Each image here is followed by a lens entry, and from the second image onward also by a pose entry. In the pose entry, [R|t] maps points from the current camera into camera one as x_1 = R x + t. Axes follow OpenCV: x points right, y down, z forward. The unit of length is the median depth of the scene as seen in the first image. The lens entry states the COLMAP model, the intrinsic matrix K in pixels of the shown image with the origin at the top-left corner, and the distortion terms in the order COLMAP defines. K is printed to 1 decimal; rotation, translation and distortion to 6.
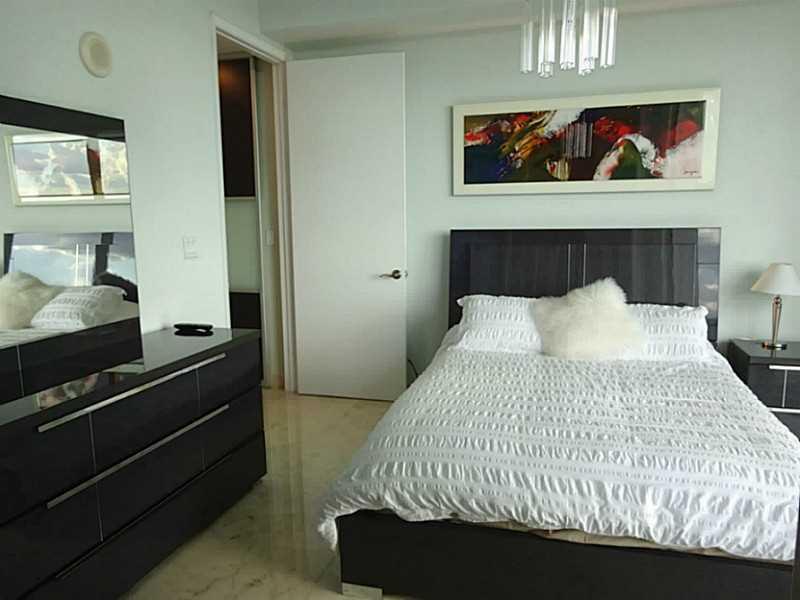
lens RADIAL K [[584.2, 0, 400.0], [0, 584.2, 300.0], [0, 0, 1]] dist [-0.003340, -0.008929]
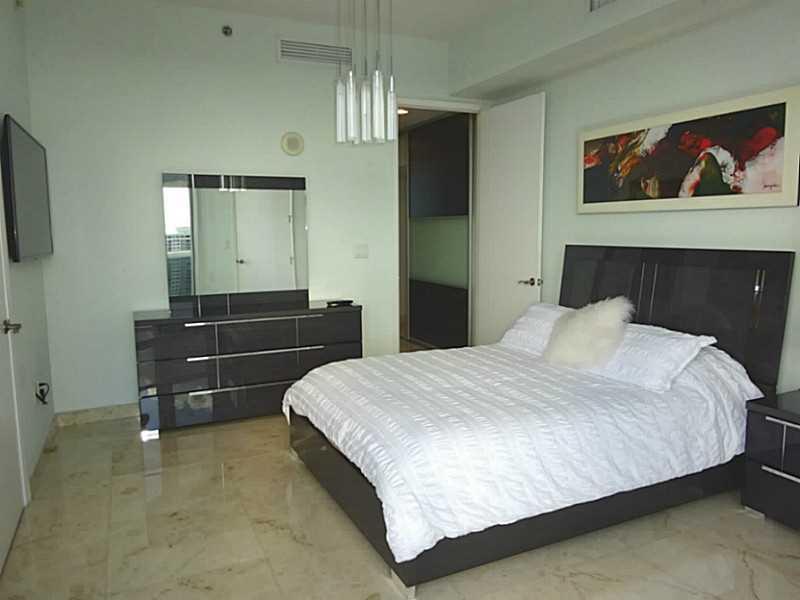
lens RADIAL K [[584.2, 0, 400.0], [0, 584.2, 300.0], [0, 0, 1]] dist [-0.003340, -0.008929]
pose [[0.664727, 0.098948, -0.740505, 0.760403], [-0.106632, 0.993608, 0.037049, -0.024957], [0.739438, 0.054334, 0.671029, 0.028980]]
